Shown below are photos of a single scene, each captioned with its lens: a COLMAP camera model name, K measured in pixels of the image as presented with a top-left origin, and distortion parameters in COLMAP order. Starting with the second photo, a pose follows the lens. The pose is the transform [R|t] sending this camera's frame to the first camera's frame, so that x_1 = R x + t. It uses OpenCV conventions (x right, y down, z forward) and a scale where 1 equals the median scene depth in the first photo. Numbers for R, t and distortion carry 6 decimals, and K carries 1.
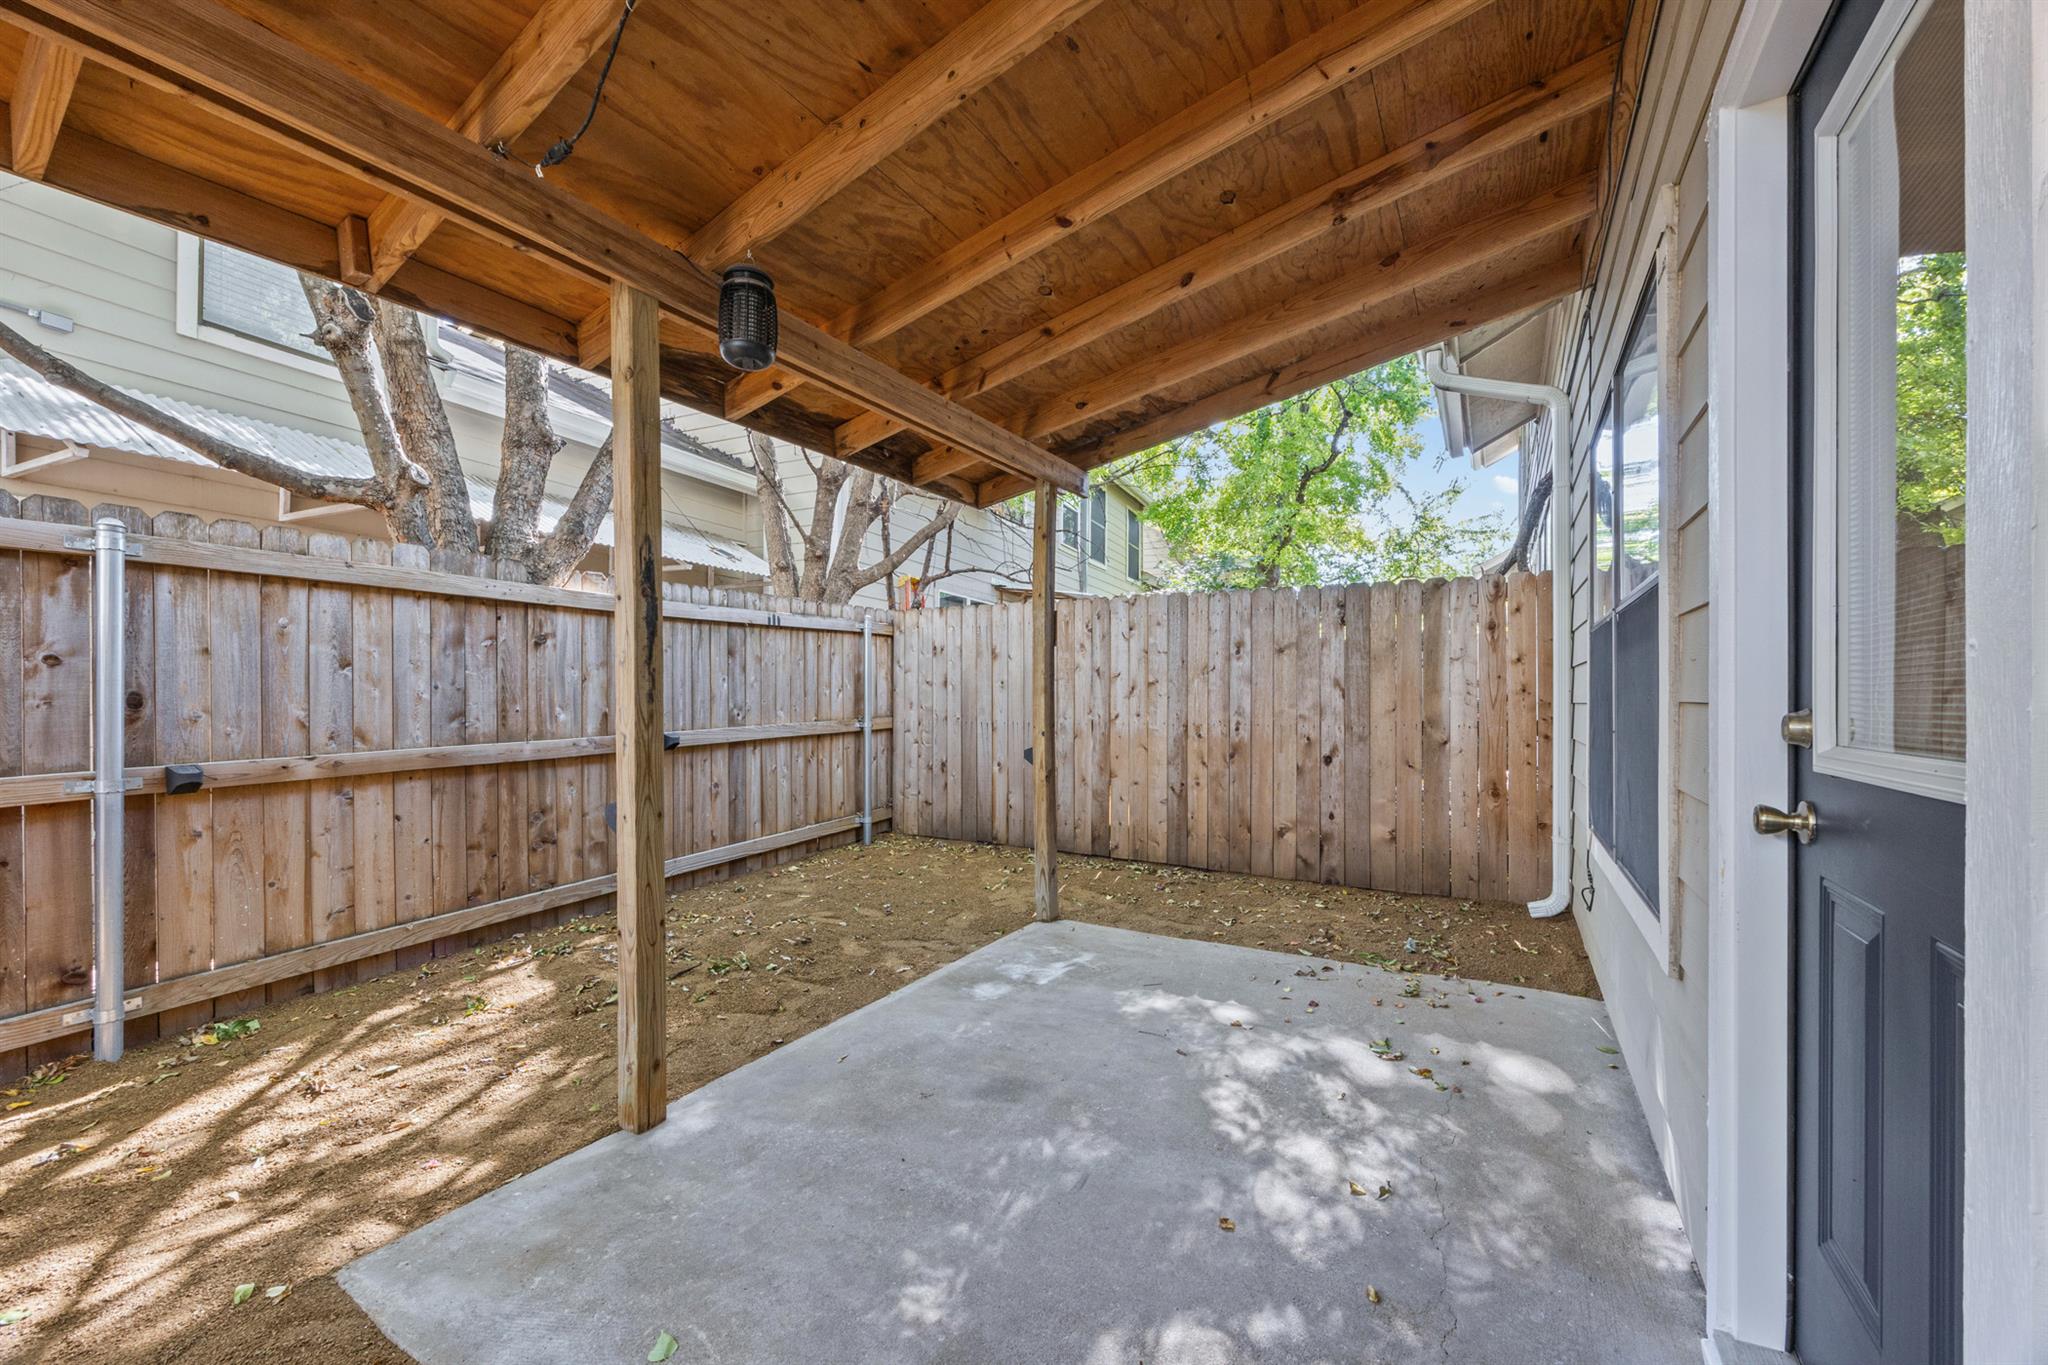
lens RADIAL K [[789.1, 0, 1030.3], [0, 789.1, 708.7], [0, 0, 1]] dist [0.001317, 0.000147]
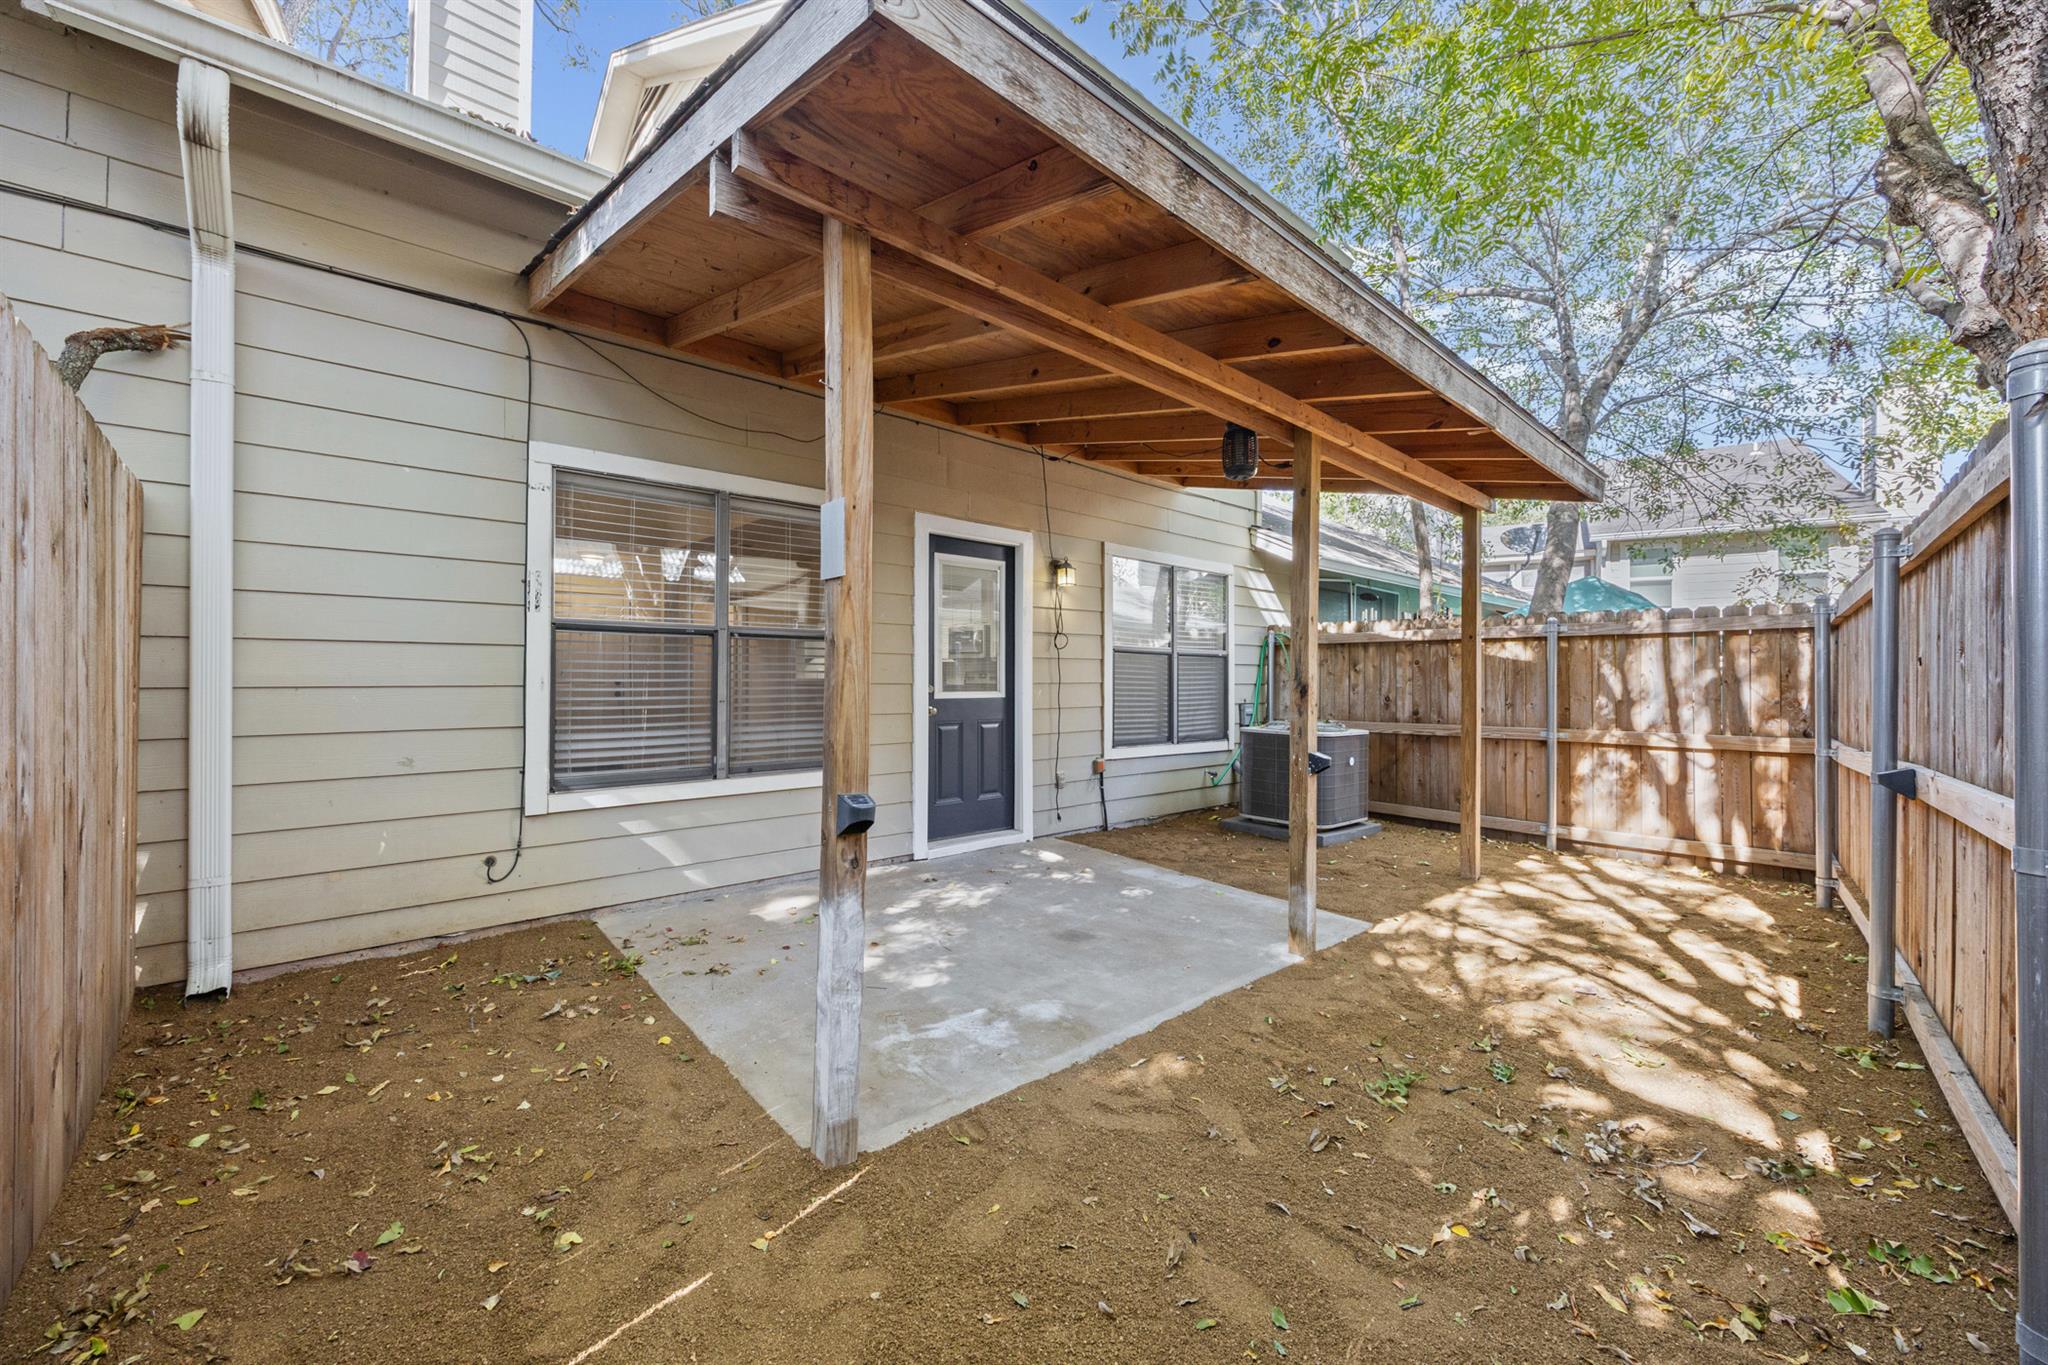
lens RADIAL K [[803.0, 0, 1017.2], [0, 803.0, 673.3], [0, 0, 1]] dist [0.000123, 0.000154]
pose [[-0.951534, -0.002167, 0.307537, -0.327476], [-0.000633, 0.999987, 0.005088, -0.034013], [-0.307544, 0.004647, -0.951523, 2.030864]]
